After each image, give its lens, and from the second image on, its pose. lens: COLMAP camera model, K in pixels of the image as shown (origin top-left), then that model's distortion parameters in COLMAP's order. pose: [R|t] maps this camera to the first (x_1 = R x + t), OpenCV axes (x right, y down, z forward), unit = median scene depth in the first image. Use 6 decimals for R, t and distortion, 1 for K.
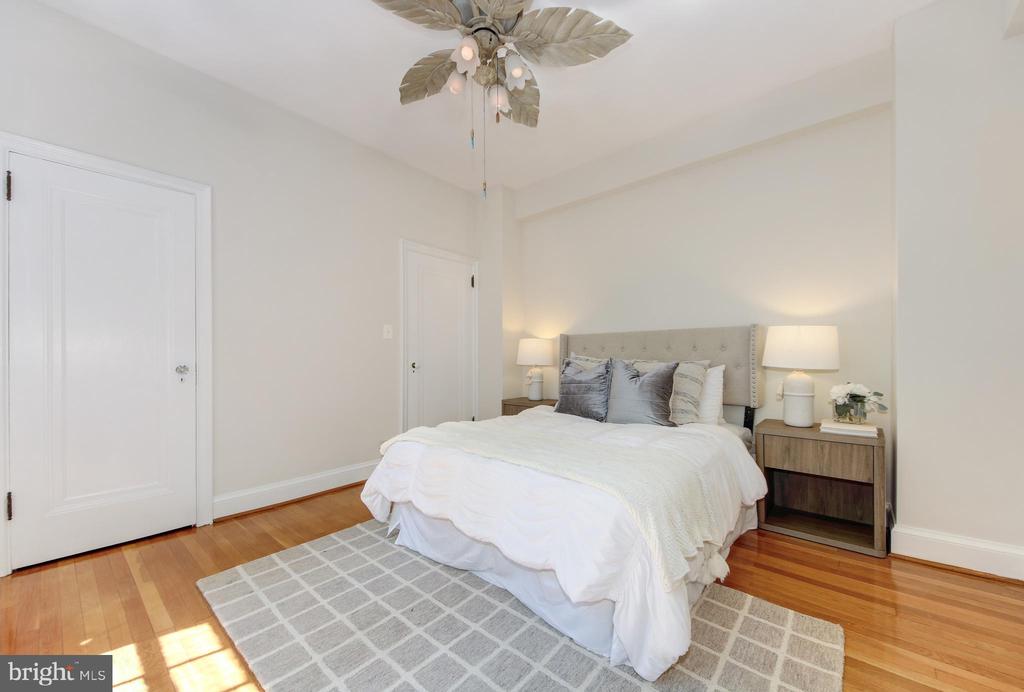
lens RADIAL K [[386.5, 0, 512.0], [0, 386.5, 346.0], [0, 0, 1]] dist [0.023457, 0.000032]
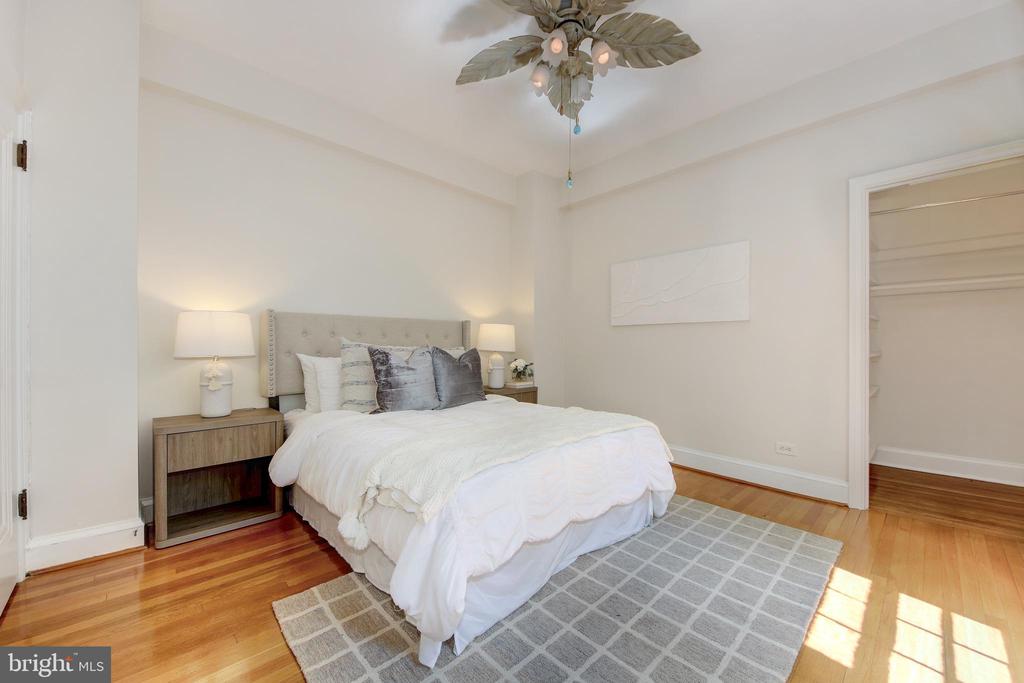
lens RADIAL K [[397.9, 0, 512.1], [0, 397.9, 336.7], [0, 0, 1]] dist [0.002225, -0.000017]
pose [[0.085417, 0.024017, 0.996056, -0.950207], [-0.028294, 0.999365, -0.021671, 0.034603], [-0.995943, -0.026331, 0.086042, 0.916885]]
